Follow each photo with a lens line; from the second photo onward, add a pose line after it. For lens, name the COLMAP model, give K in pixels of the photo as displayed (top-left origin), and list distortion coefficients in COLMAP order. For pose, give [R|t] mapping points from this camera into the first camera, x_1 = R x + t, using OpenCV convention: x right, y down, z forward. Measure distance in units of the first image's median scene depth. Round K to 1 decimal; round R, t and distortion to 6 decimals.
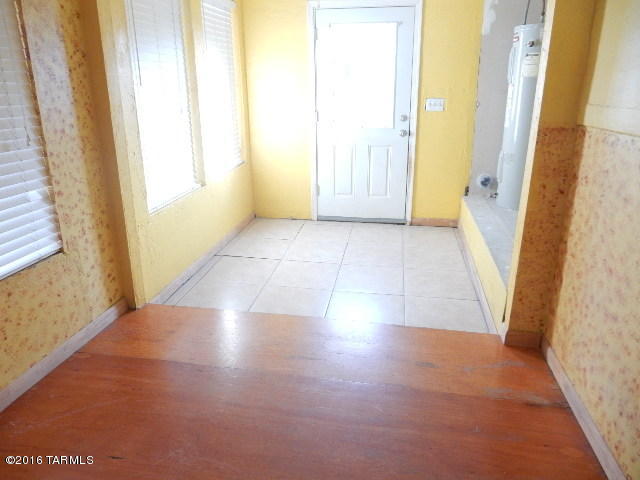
lens RADIAL K [[465.1, 0, 316.1], [0, 465.1, 236.0], [0, 0, 1]] dist [-0.001755, 0.000938]
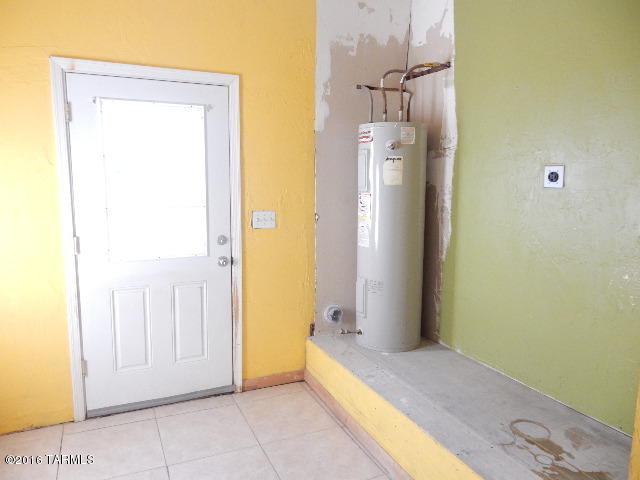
lens RADIAL K [[465.1, 0, 316.1], [0, 465.1, 236.0], [0, 0, 1]] dist [-0.001755, 0.000938]
pose [[0.824805, -0.062642, 0.561937, -0.078768], [0.167338, 0.976366, -0.136776, -0.142565], [-0.540088, 0.206847, 0.815794, 0.368754]]
